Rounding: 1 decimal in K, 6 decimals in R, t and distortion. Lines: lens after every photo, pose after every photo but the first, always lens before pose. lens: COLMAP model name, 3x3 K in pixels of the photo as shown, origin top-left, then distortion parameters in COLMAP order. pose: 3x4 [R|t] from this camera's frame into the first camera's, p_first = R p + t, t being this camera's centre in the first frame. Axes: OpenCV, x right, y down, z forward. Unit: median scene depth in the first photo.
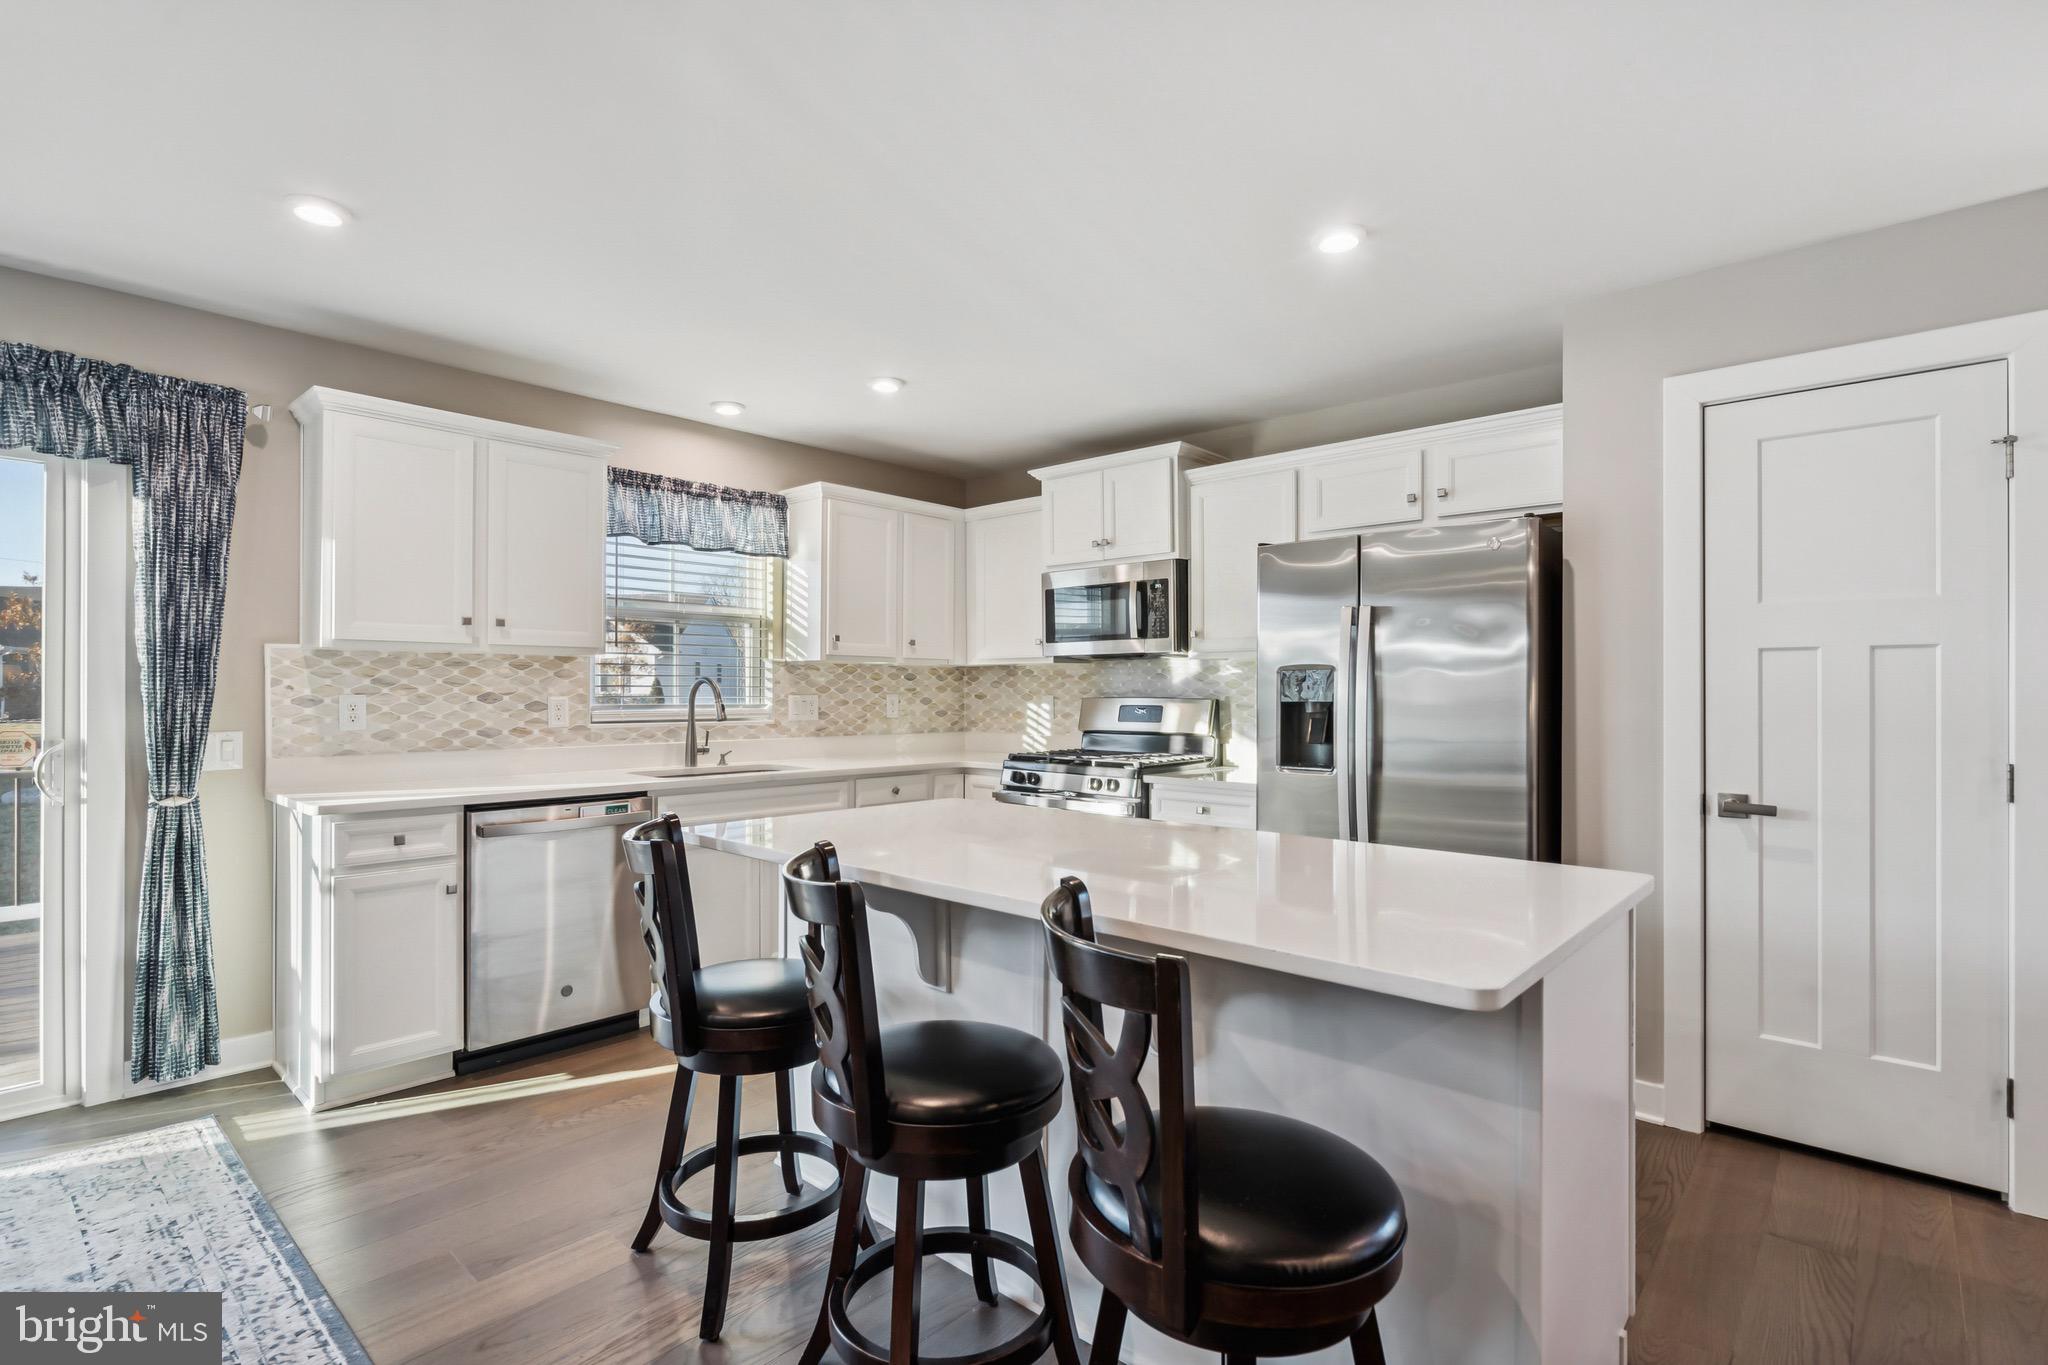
lens RADIAL K [[967.5, 0, 1020.5], [0, 967.5, 690.7], [0, 0, 1]] dist [-0.004499, -0.000160]
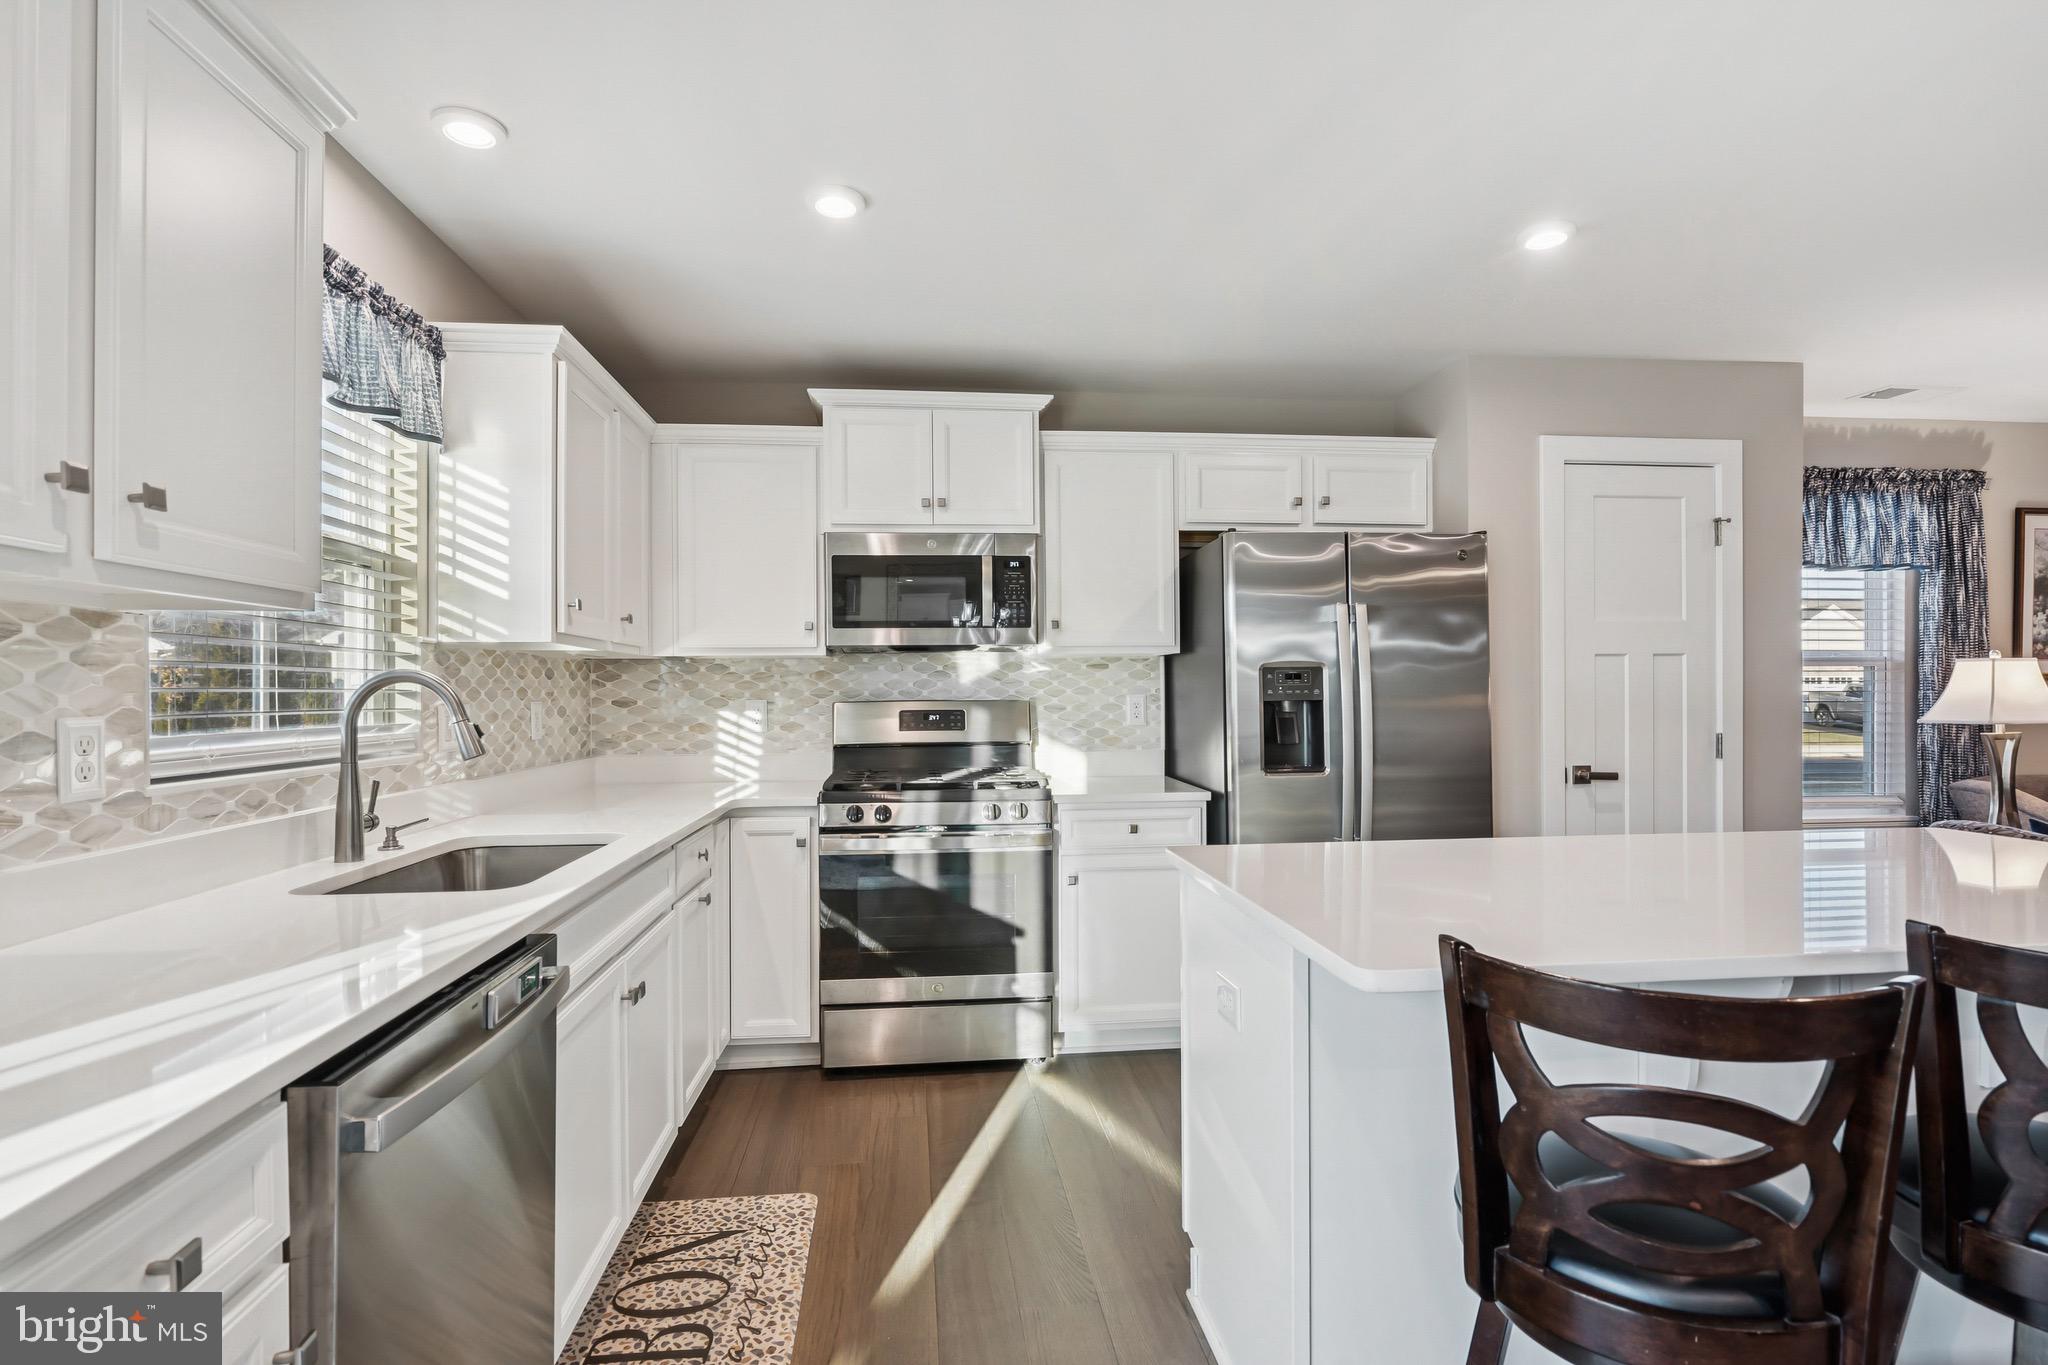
lens RADIAL K [[967.5, 0, 1020.5], [0, 967.5, 690.7], [0, 0, 1]] dist [-0.004499, -0.000160]
pose [[0.668151, -0.006747, 0.743995, -0.659380], [0.008715, 0.999961, 0.001242, -0.002064], [-0.743975, 0.005654, 0.668184, 0.625331]]
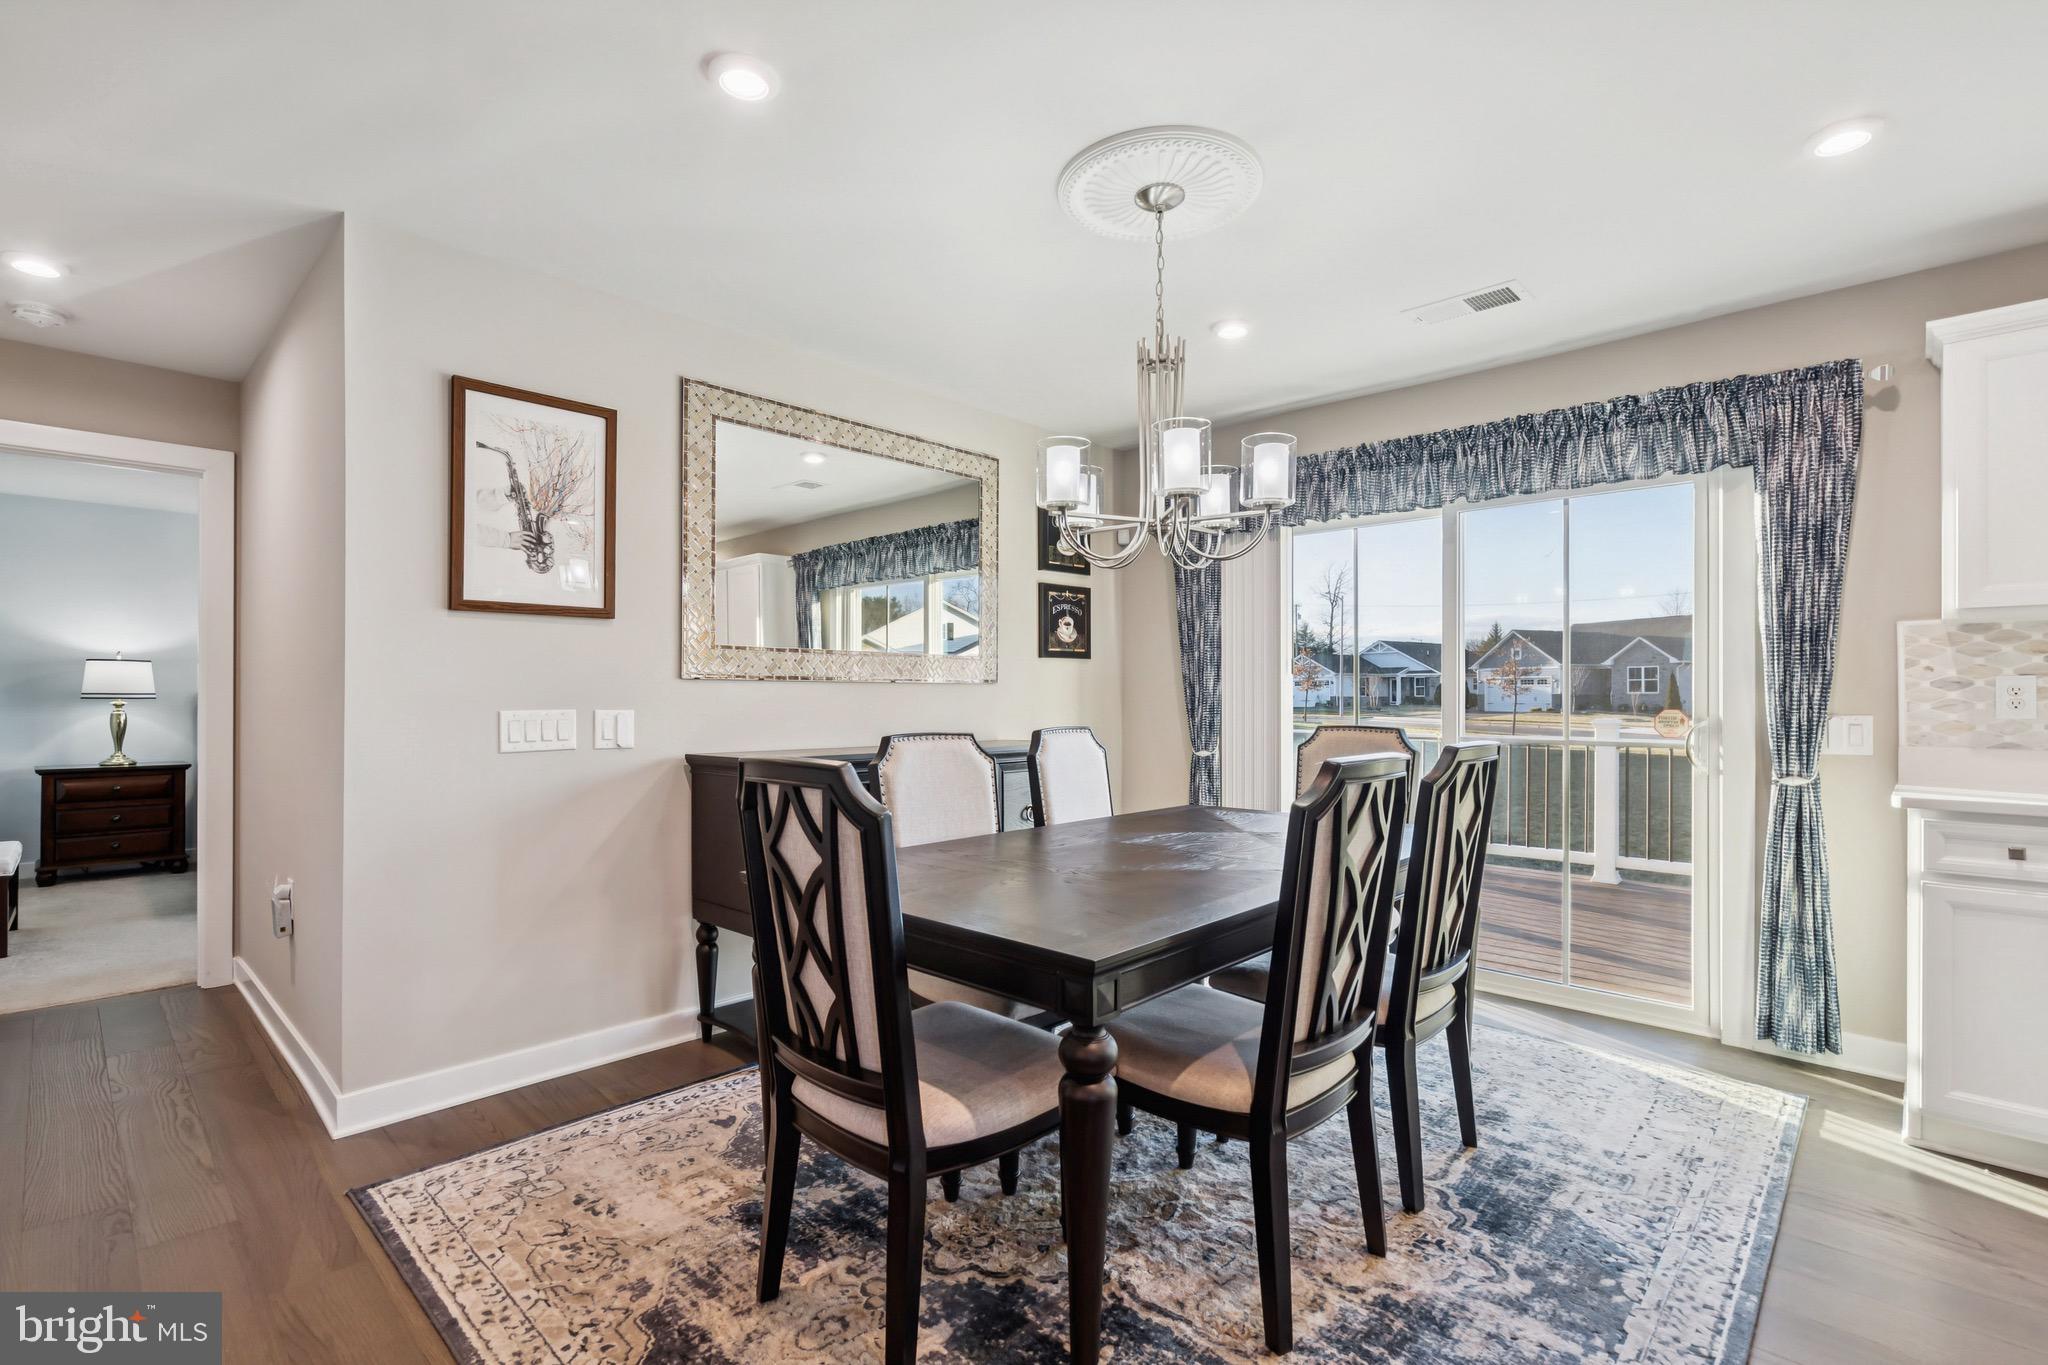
lens RADIAL K [[929.0, 0, 1018.4], [0, 929.0, 696.1], [0, 0, 1]] dist [-0.000364, -0.000242]
pose [[-0.028915, -0.003066, -0.999577, 0.136787], [-0.000304, 0.999995, -0.003058, 0.027086], [0.999582, 0.000216, -0.028916, 0.196231]]
